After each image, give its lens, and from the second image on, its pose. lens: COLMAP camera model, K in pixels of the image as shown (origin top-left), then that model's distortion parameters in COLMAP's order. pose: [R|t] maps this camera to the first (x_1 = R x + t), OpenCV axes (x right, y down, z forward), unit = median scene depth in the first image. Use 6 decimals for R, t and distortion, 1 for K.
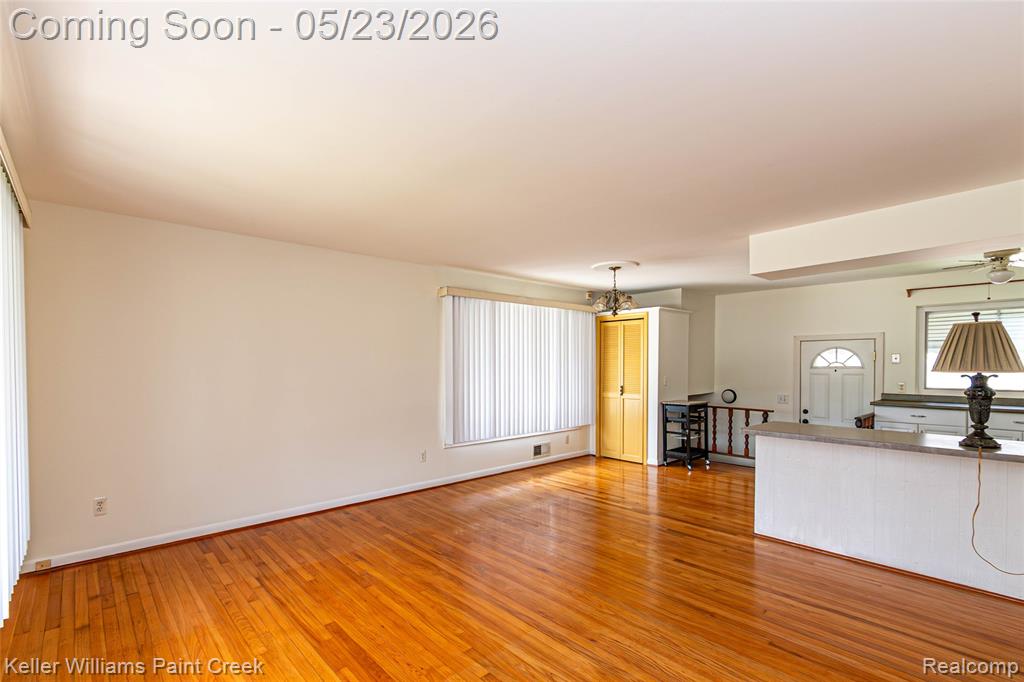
lens RADIAL K [[462.0, 0, 504.4], [0, 462.0, 374.7], [0, 0, 1]] dist [0.001458, -0.000263]
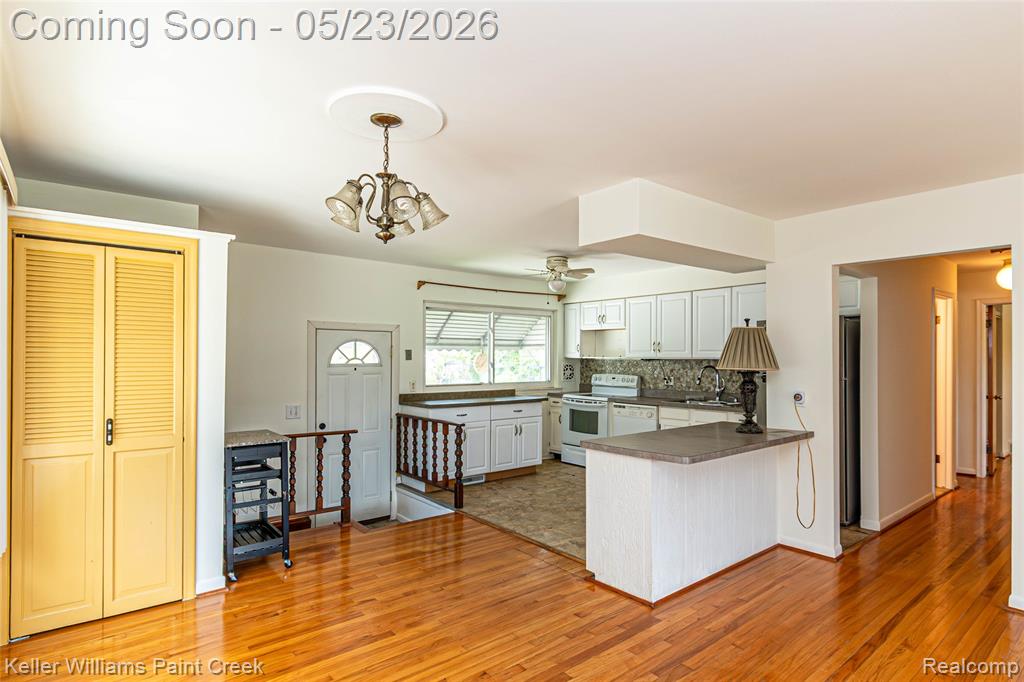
lens RADIAL K [[539.4, 0, 491.3], [0, 539.4, 358.6], [0, 0, 1]] dist [0.002450, -0.000636]
pose [[0.075491, 0.002950, 0.997142, -0.266371], [0.021510, 0.999758, -0.004586, -0.027005], [-0.996914, 0.021794, 0.075409, 1.070897]]
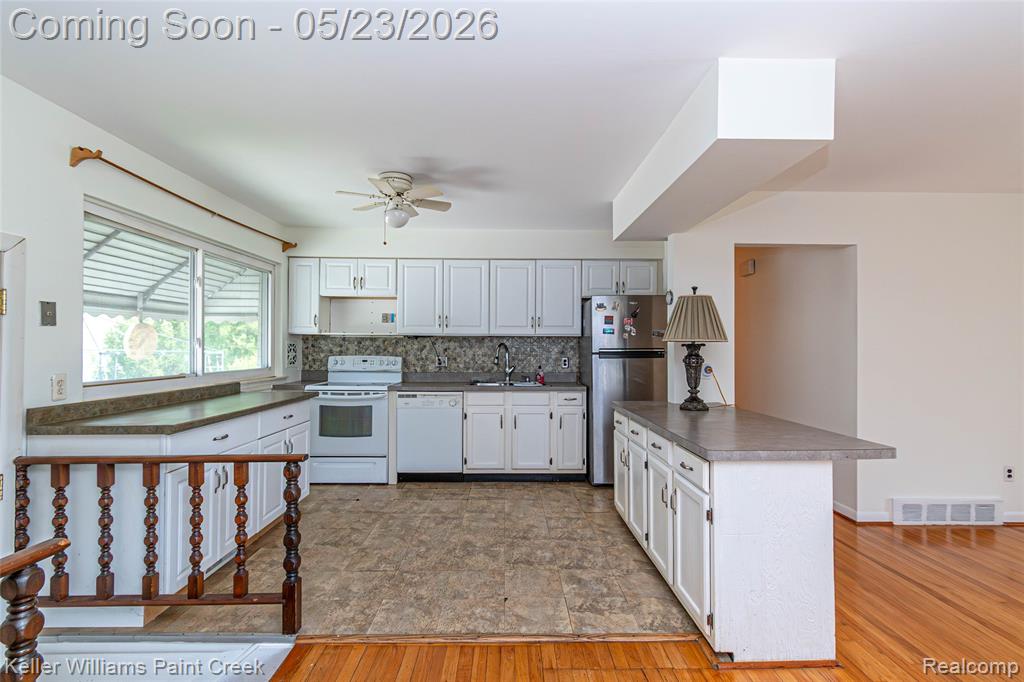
lens RADIAL K [[484.3, 0, 516.7], [0, 484.3, 342.8], [0, 0, 1]] dist [0.003429, 0.000553]
pose [[-0.757019, 0.006032, 0.653365, 0.414106], [0.014350, 0.999870, 0.007397, -0.011960], [-0.653235, 0.014976, -0.757007, 1.480355]]
